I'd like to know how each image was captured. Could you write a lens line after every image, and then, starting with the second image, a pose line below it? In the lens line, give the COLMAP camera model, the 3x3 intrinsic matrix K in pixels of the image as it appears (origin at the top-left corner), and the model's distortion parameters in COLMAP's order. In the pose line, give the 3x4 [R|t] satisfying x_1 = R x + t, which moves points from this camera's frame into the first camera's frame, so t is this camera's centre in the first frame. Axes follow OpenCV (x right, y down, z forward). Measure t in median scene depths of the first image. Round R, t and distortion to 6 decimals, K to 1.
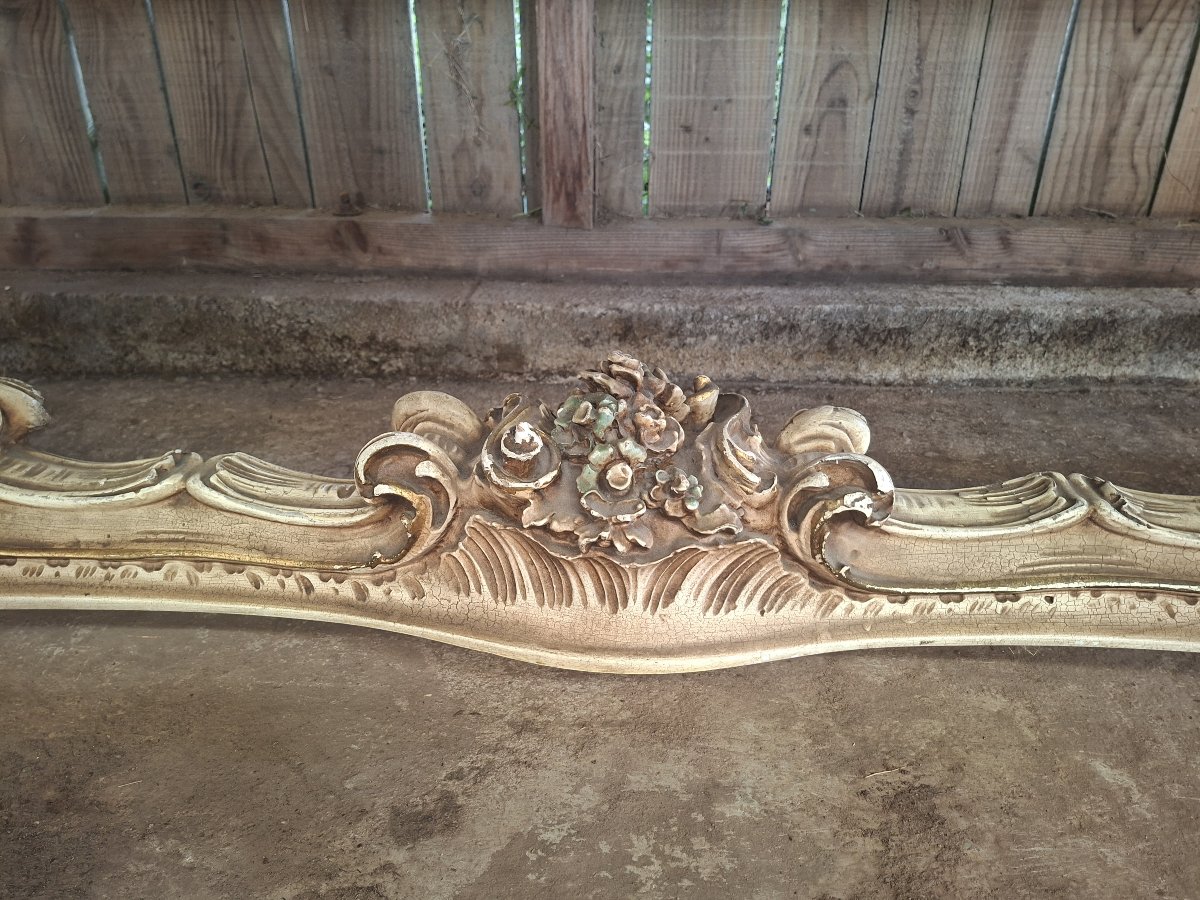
lens RADIAL K [[828.8, 0, 609.0], [0, 828.8, 459.4], [0, 0, 1]] dist [0.068574, -0.073217]
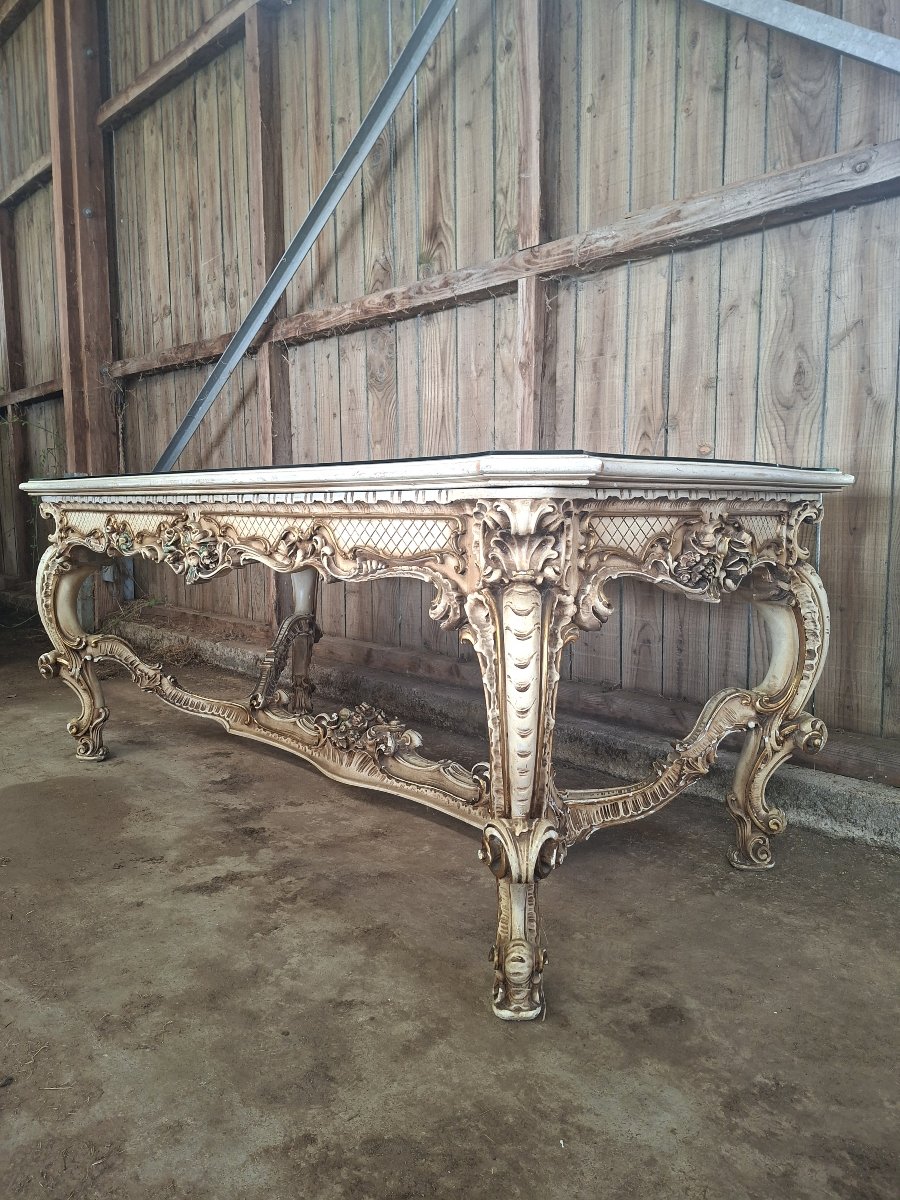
lens RADIAL K [[828.8, 0, 446.2], [0, 828.8, 596.0], [0, 0, 1]] dist [0.068574, -0.073217]
pose [[0.725194, 0.070685, -0.684907, 2.869881], [-0.300182, 0.927665, -0.222101, 0.153790], [0.619665, 0.366663, 0.693955, -1.660031]]
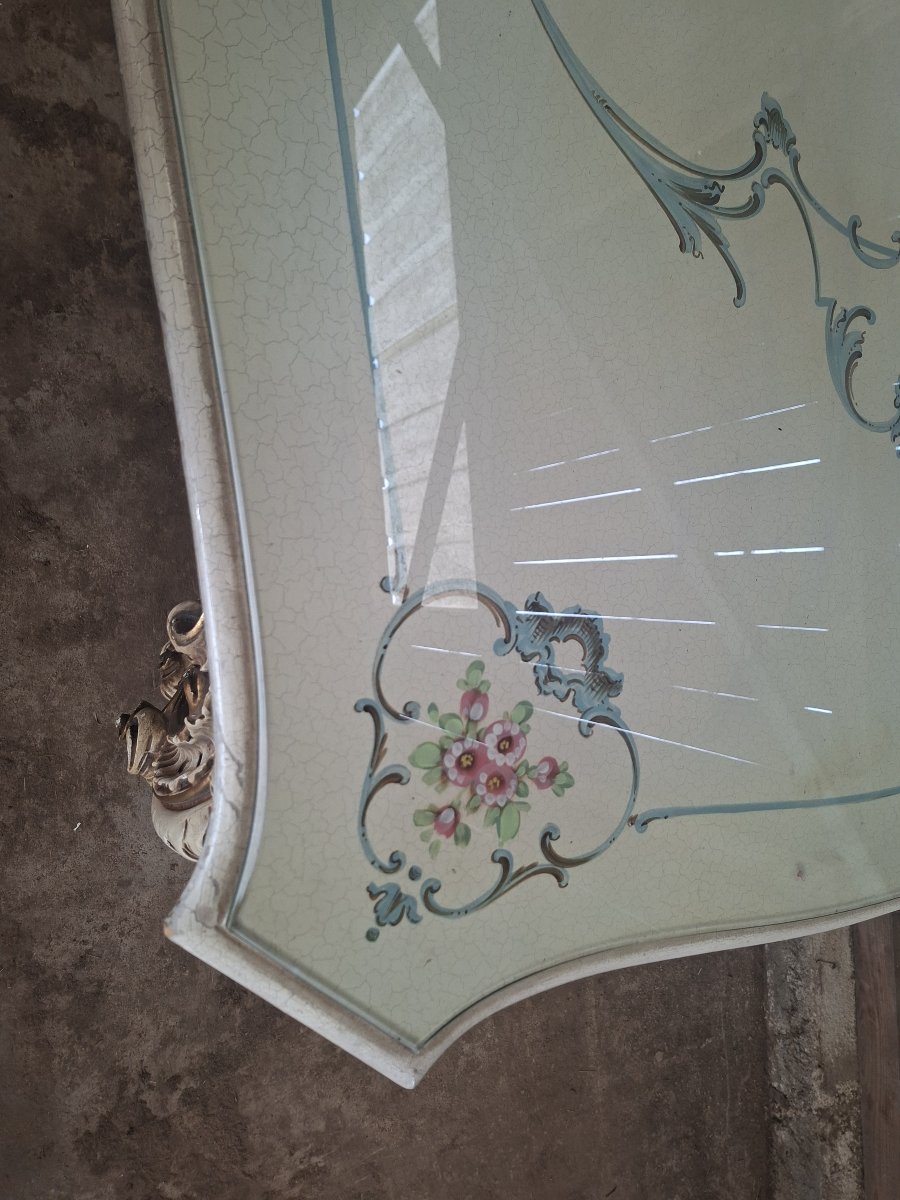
lens RADIAL K [[828.8, 0, 460.3], [0, 828.8, 592.7], [0, 0, 1]] dist [0.068574, -0.073217]
pose [[0.107764, 0.991635, 0.071040, 1.305086], [-0.776788, 0.039389, 0.628529, -1.219247], [0.620474, -0.122915, 0.774535, -0.742185]]
